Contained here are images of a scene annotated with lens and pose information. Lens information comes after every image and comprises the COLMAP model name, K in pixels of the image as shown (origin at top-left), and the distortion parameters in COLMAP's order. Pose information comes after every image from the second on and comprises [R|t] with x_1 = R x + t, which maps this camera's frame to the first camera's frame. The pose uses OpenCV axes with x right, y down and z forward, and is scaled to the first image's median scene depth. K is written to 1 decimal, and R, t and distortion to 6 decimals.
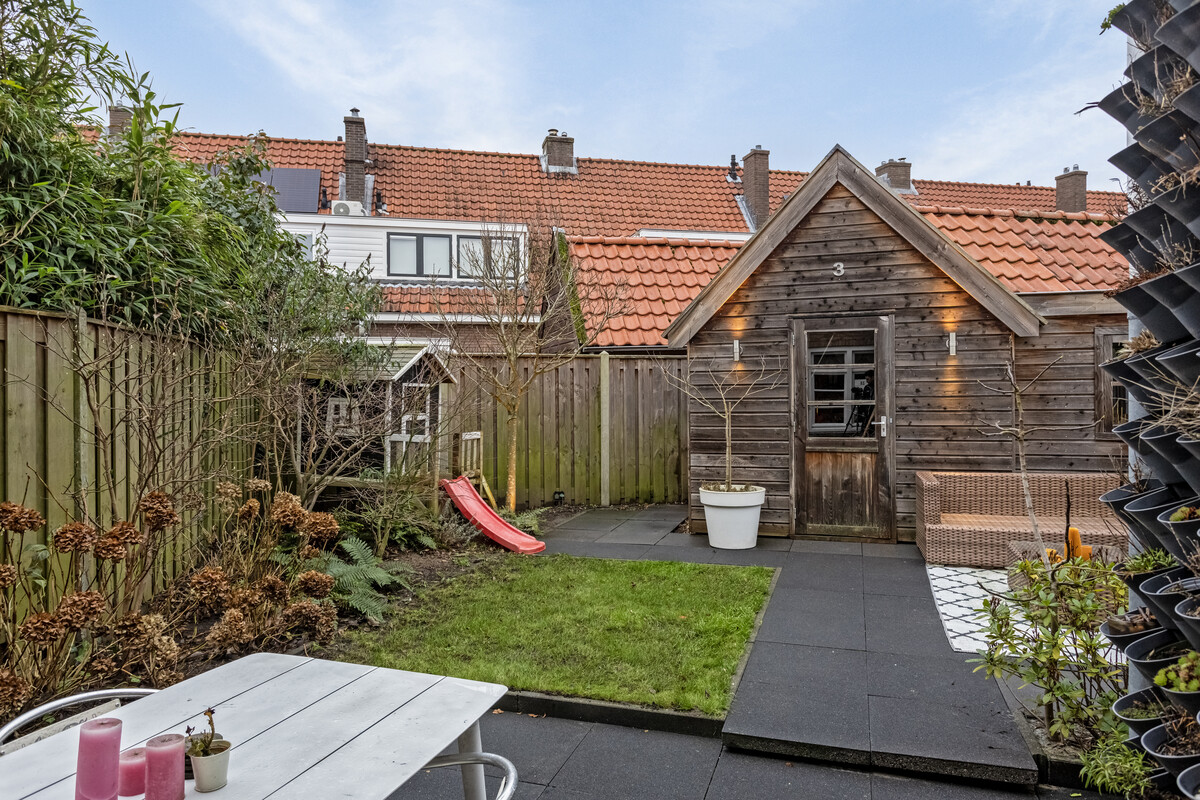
lens RADIAL K [[767.6, 0, 603.8], [0, 767.6, 400.2], [0, 0, 1]] dist [0.001253, 0.005804]
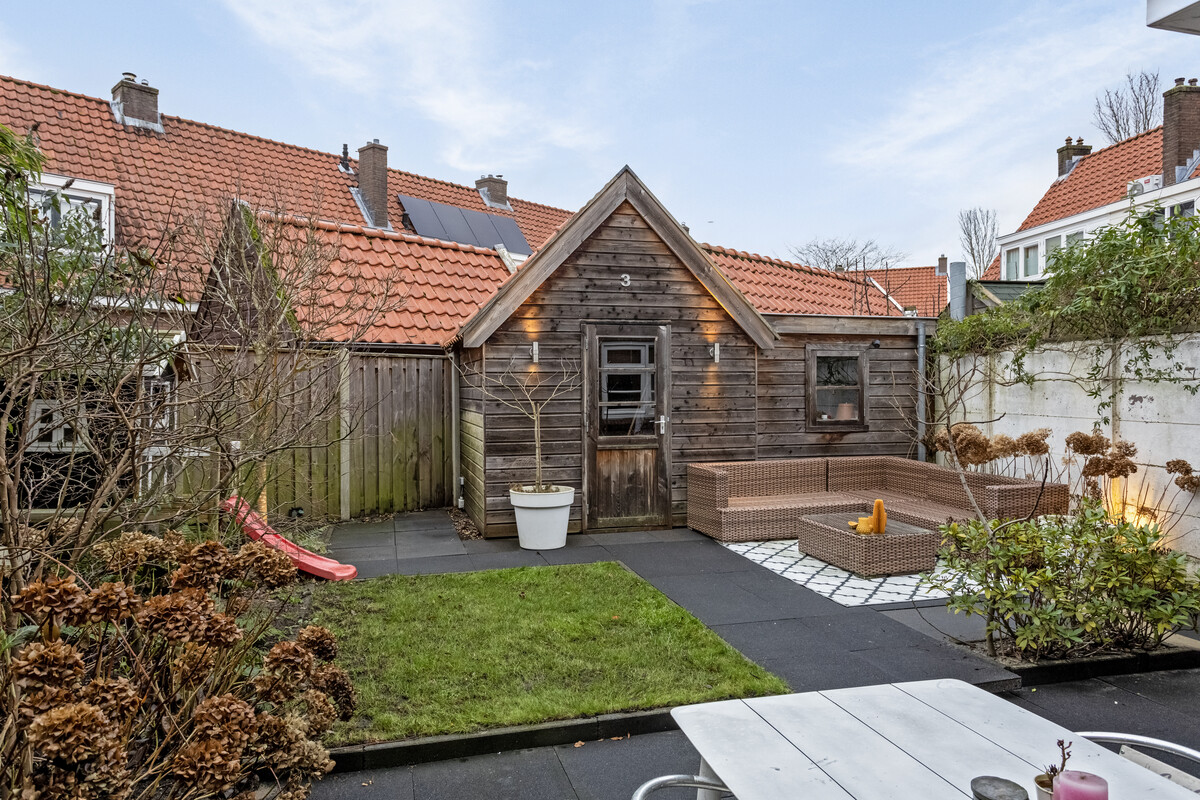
lens RADIAL K [[767.6, 0, 597.1], [0, 767.6, 399.0], [0, 0, 1]] dist [0.001253, 0.005804]
pose [[0.835515, -0.000665, 0.549467, -0.322258], [0.002603, 0.999993, -0.002749, -0.000439], [-0.549461, 0.003728, 0.835511, 0.117862]]
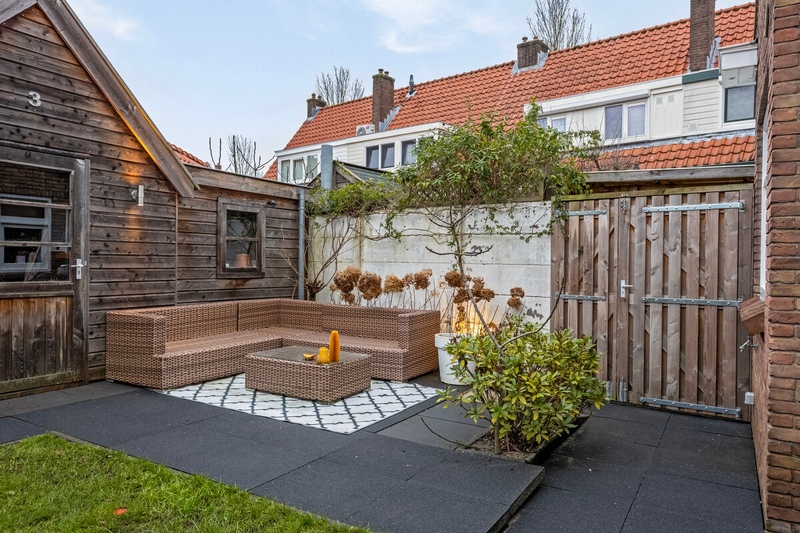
lens RADIAL K [[557.7, 0, 394.5], [0, 557.7, 266.3], [0, 0, 1]] dist [-0.001206, 0.005476]
pose [[0.225959, 0.007635, 0.974107, -0.247688], [-0.002299, 0.999971, -0.007305, 0.034205], [-0.974134, -0.000589, 0.225970, 0.426507]]
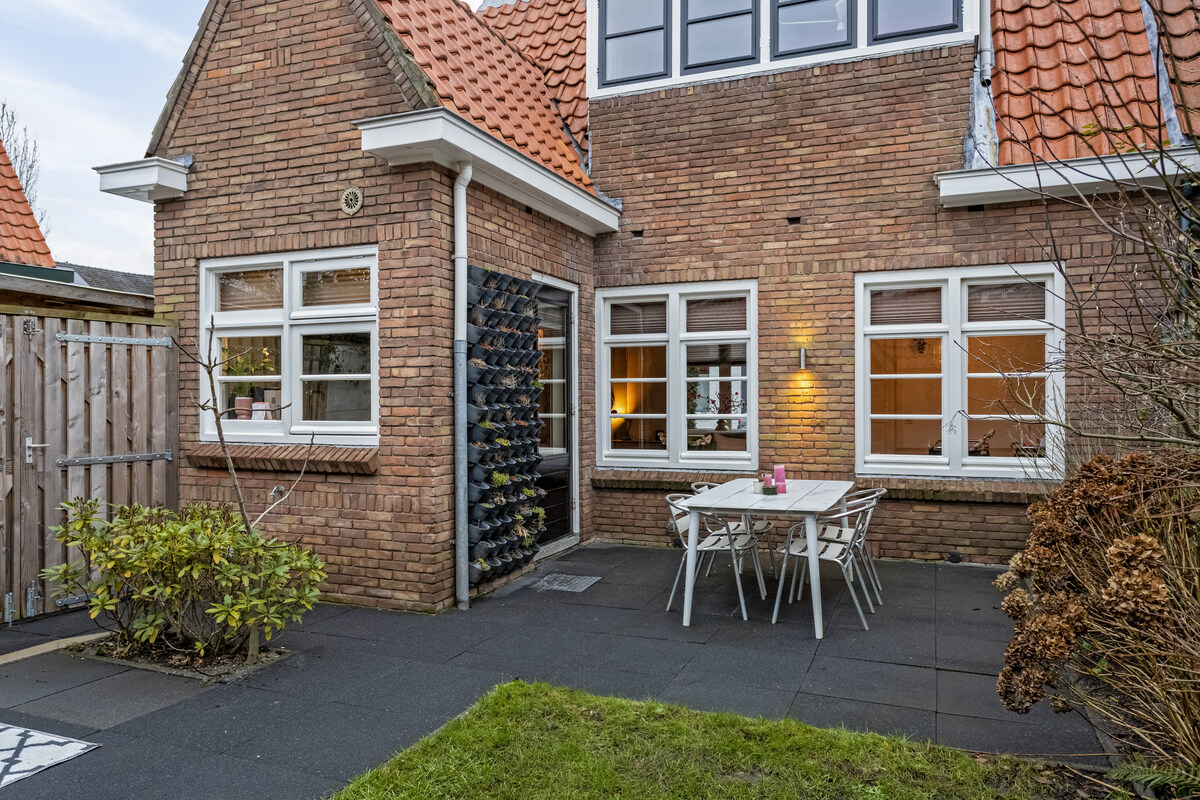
lens RADIAL K [[836.6, 0, 602.6], [0, 836.6, 405.3], [0, 0, 1]] dist [-0.001206, 0.005476]
pose [[-0.997227, 0.010109, 0.073725, -0.029200], [0.011762, 0.999688, 0.022015, 0.007068], [-0.073479, 0.022821, -0.997036, 1.008337]]
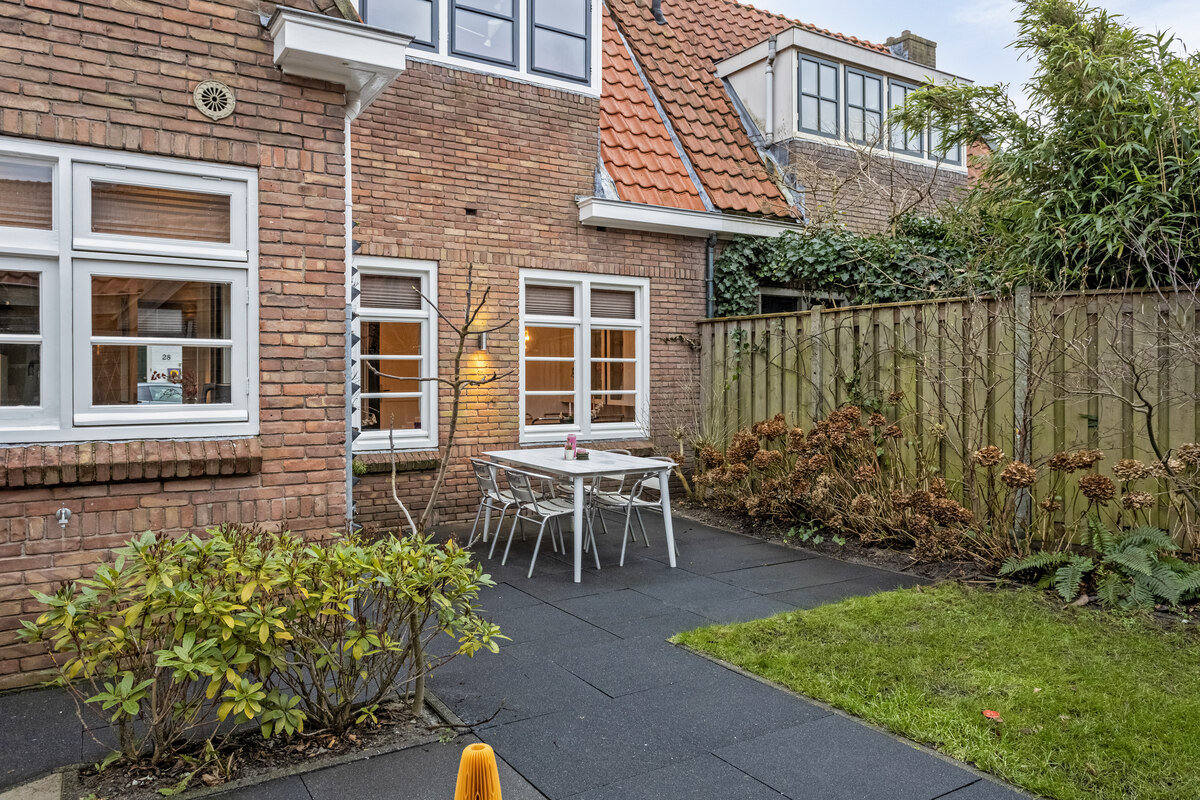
lens RADIAL K [[836.6, 0, 610.8], [0, 836.6, 383.9], [0, 0, 1]] dist [-0.001206, 0.005476]
pose [[-0.630825, 0.011471, -0.775840, 0.539493], [-0.005450, 0.999801, 0.019213, 0.010711], [0.775906, 0.016348, -0.630637, 0.810376]]
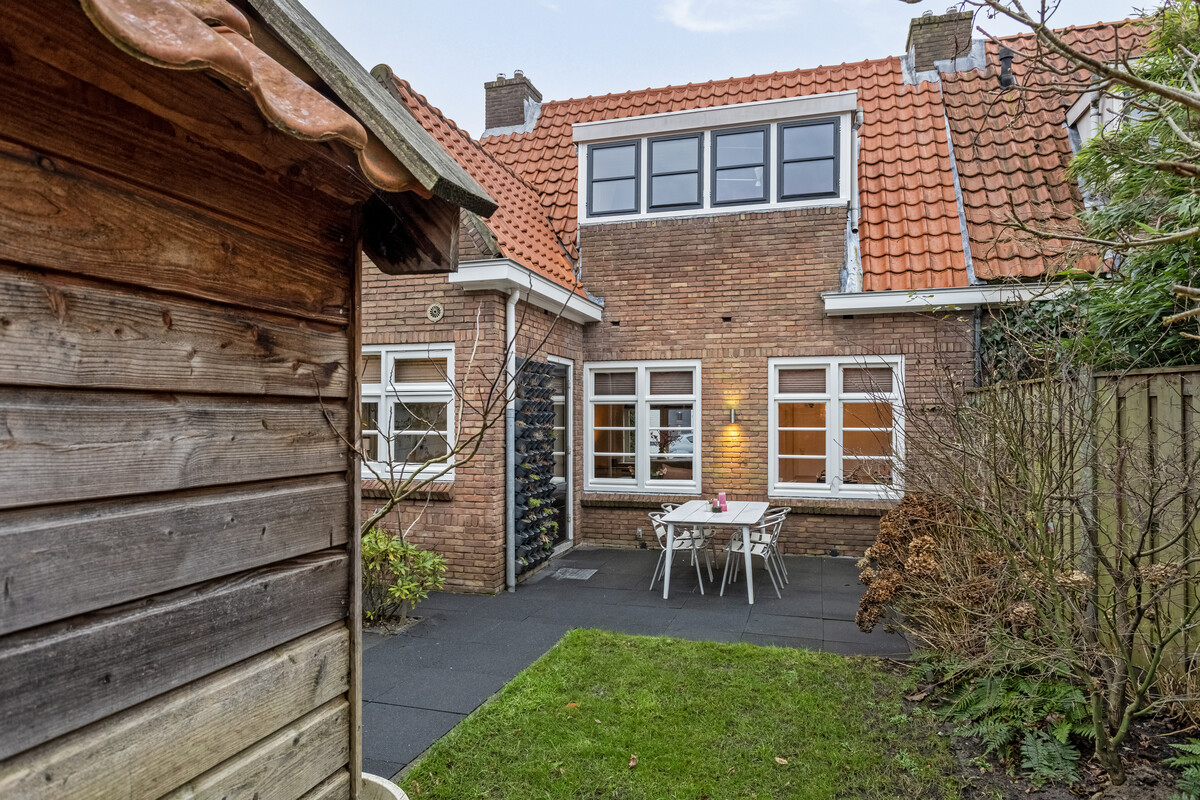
lens RADIAL K [[752.0, 0, 606.6], [0, 752.0, 418.4], [0, 0, 1]] dist [-0.010830, 0.005599]
pose [[-0.999550, 0.005422, -0.029503, 0.059292], [0.004972, 0.999870, 0.015323, -0.040110], [0.029582, 0.015169, -0.999447, 1.274895]]
